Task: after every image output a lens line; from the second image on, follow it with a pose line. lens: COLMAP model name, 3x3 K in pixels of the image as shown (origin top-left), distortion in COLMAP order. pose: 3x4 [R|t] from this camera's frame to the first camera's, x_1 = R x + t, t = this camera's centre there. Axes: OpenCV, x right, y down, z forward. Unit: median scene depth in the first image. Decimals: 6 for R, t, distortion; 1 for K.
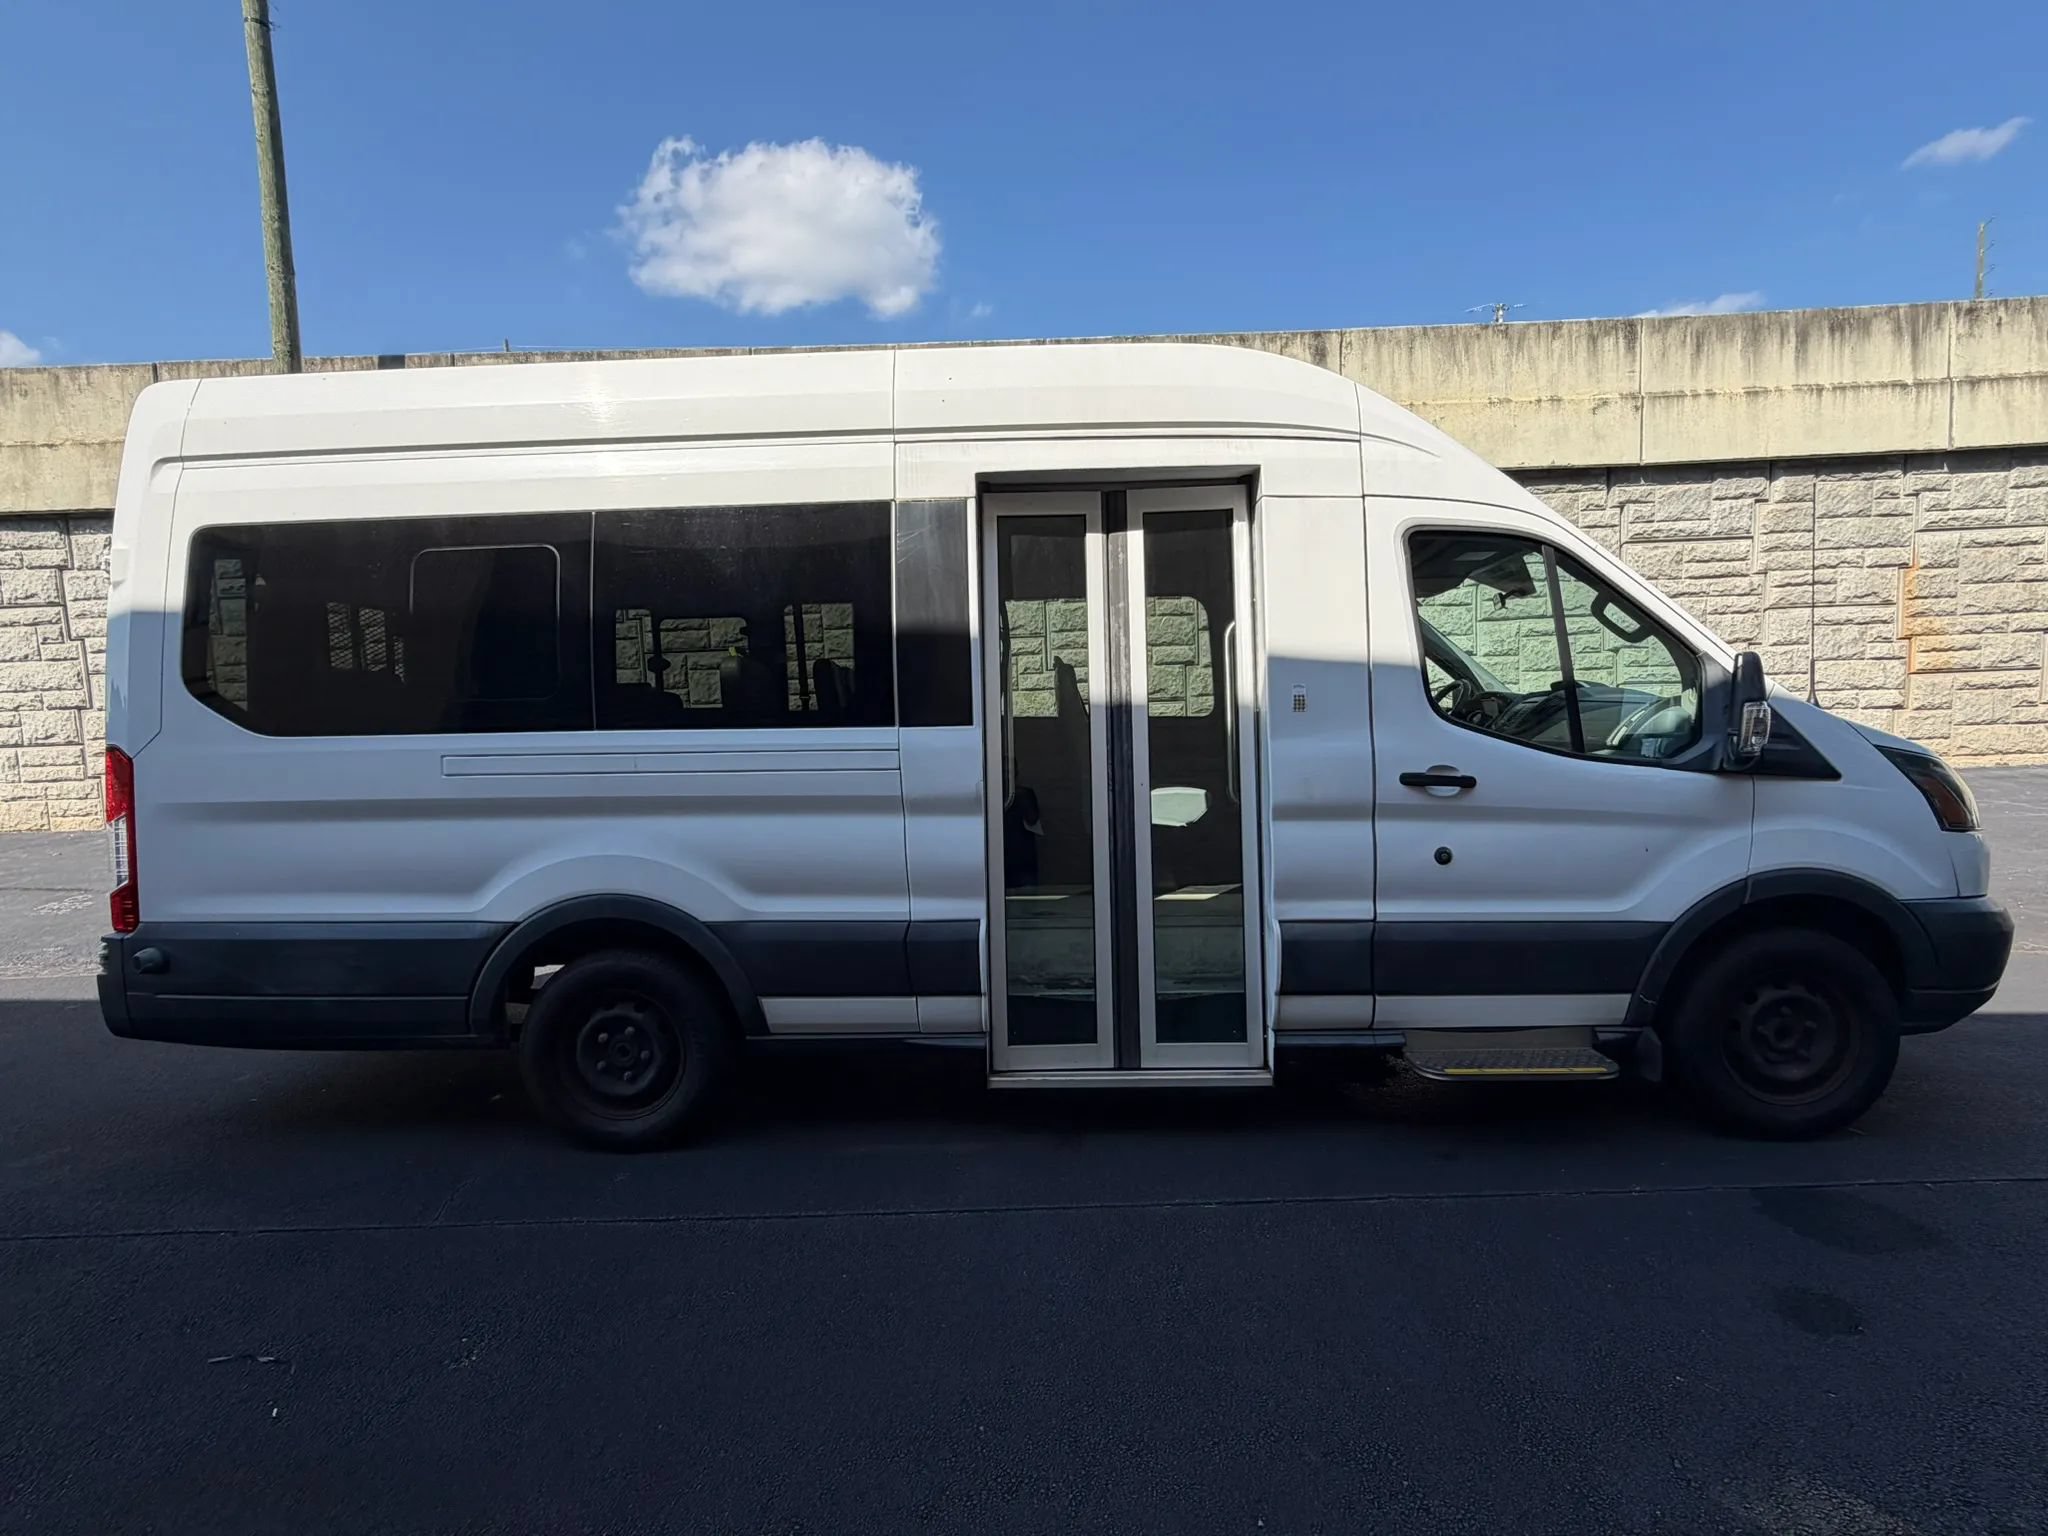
lens RADIAL K [[980.3, 0, 1024.0], [0, 980.3, 768.0], [0, 0, 1]] dist [0.003376, -0.000318]
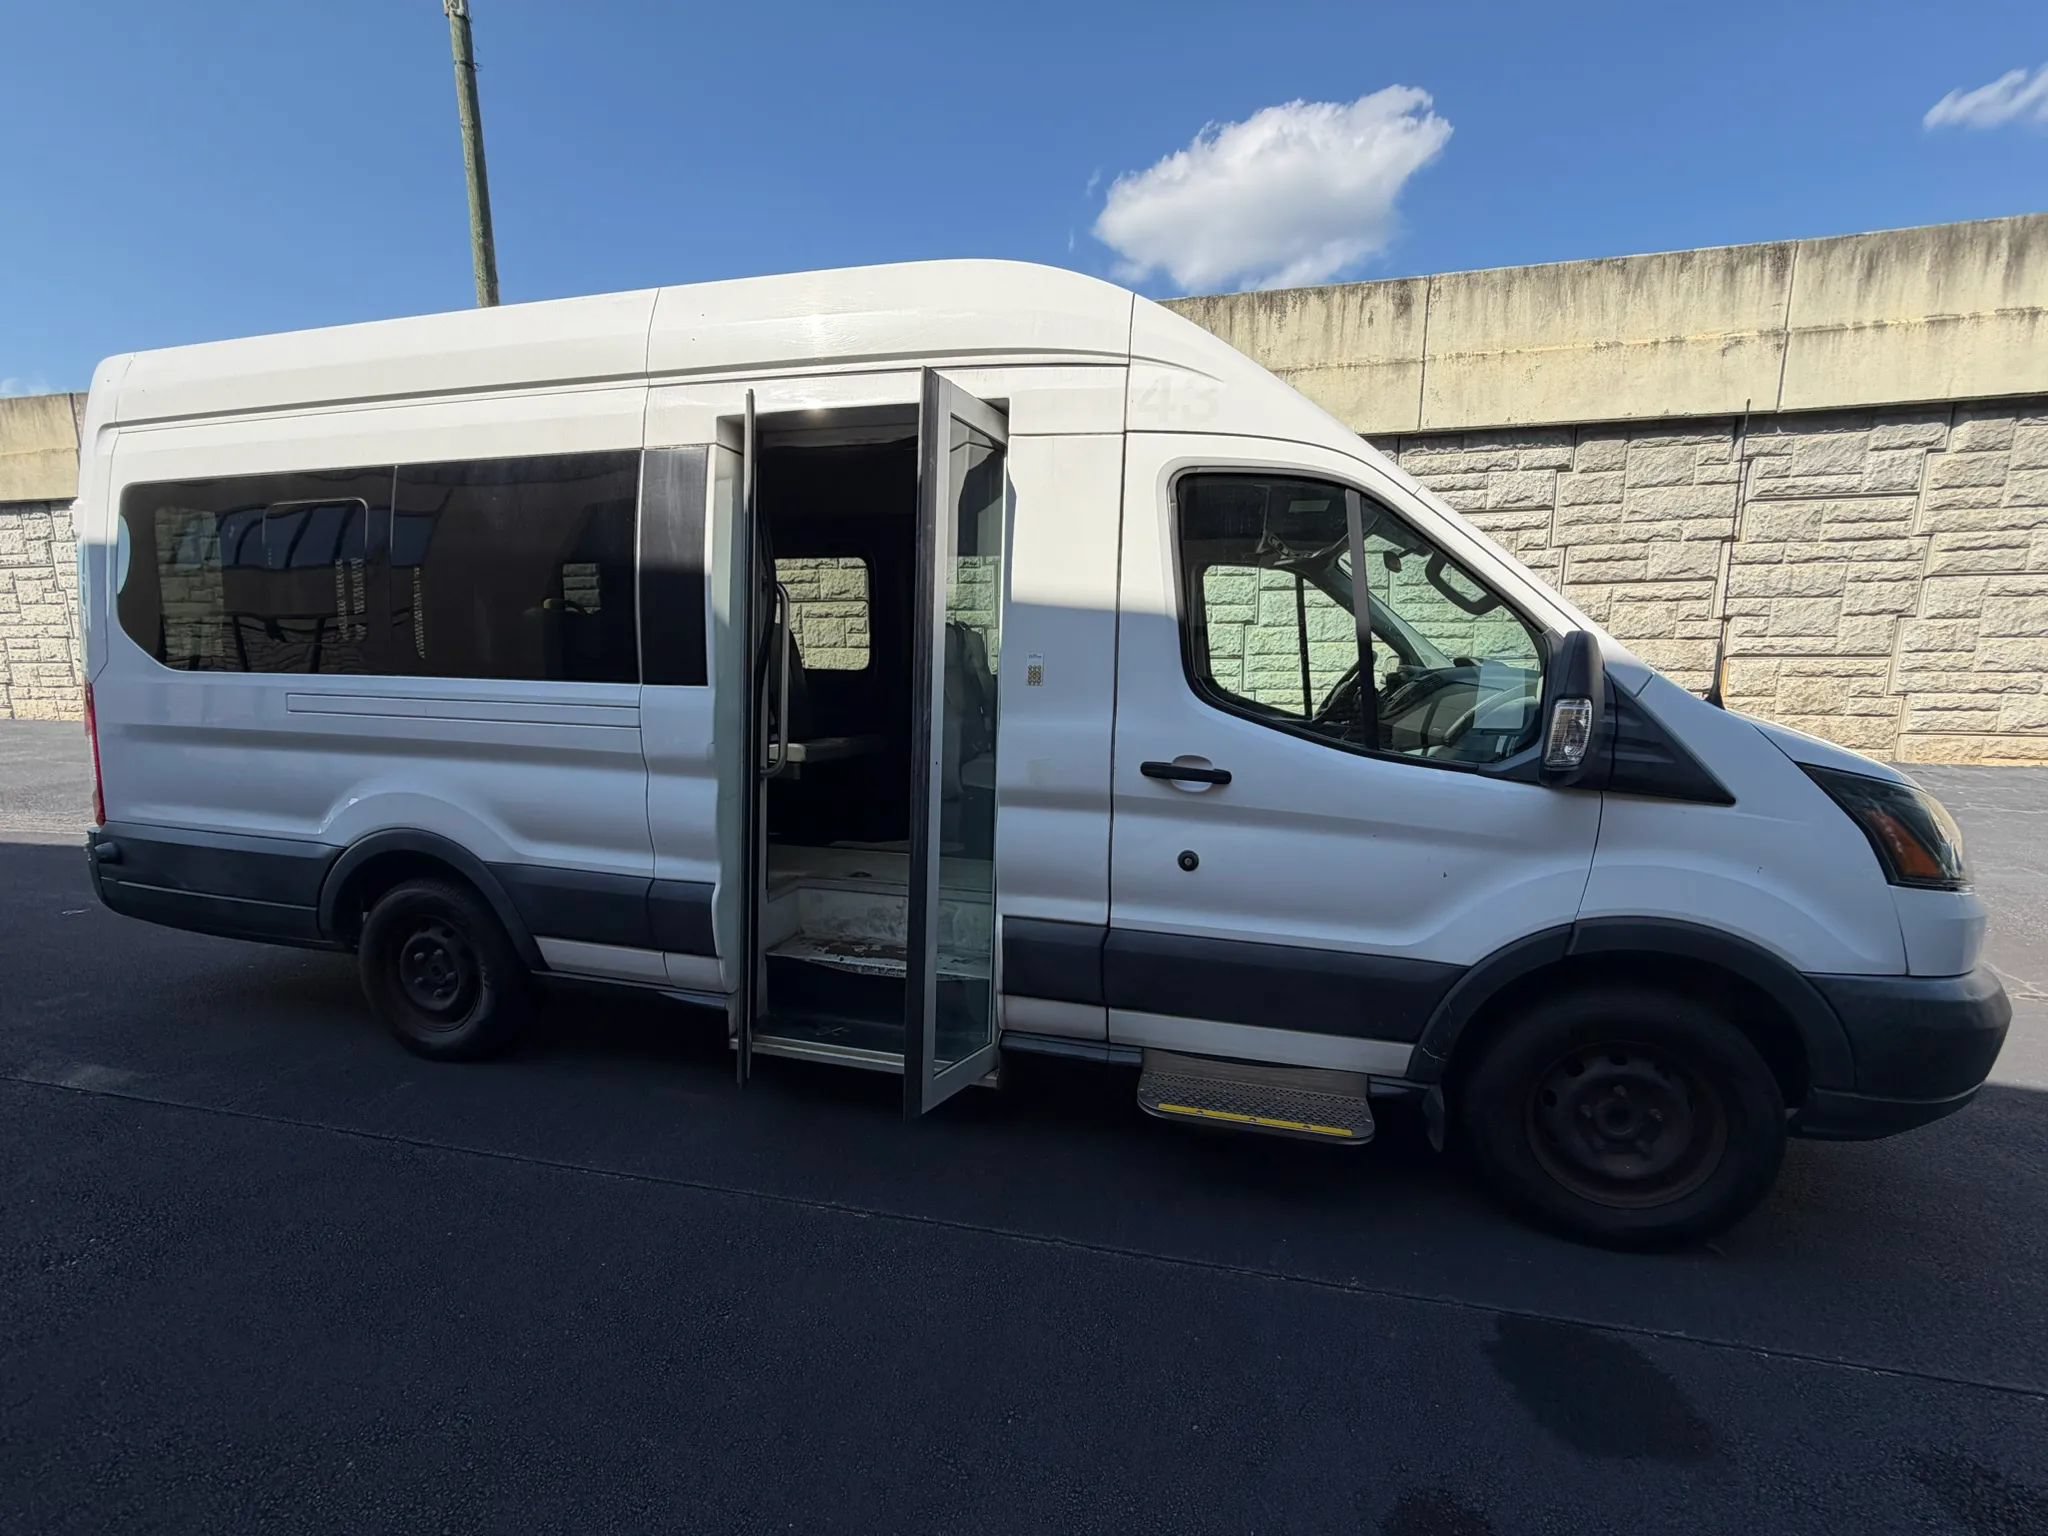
lens RADIAL K [[835.9, 0, 1024.0], [0, 835.9, 768.0], [0, 0, 1]] dist [0.000797, 0.000582]
pose [[0.975103, 0.062288, -0.212825, 0.412728], [-0.046239, 0.995756, 0.079576, -0.040445], [0.216878, -0.067753, 0.973845, 0.246845]]
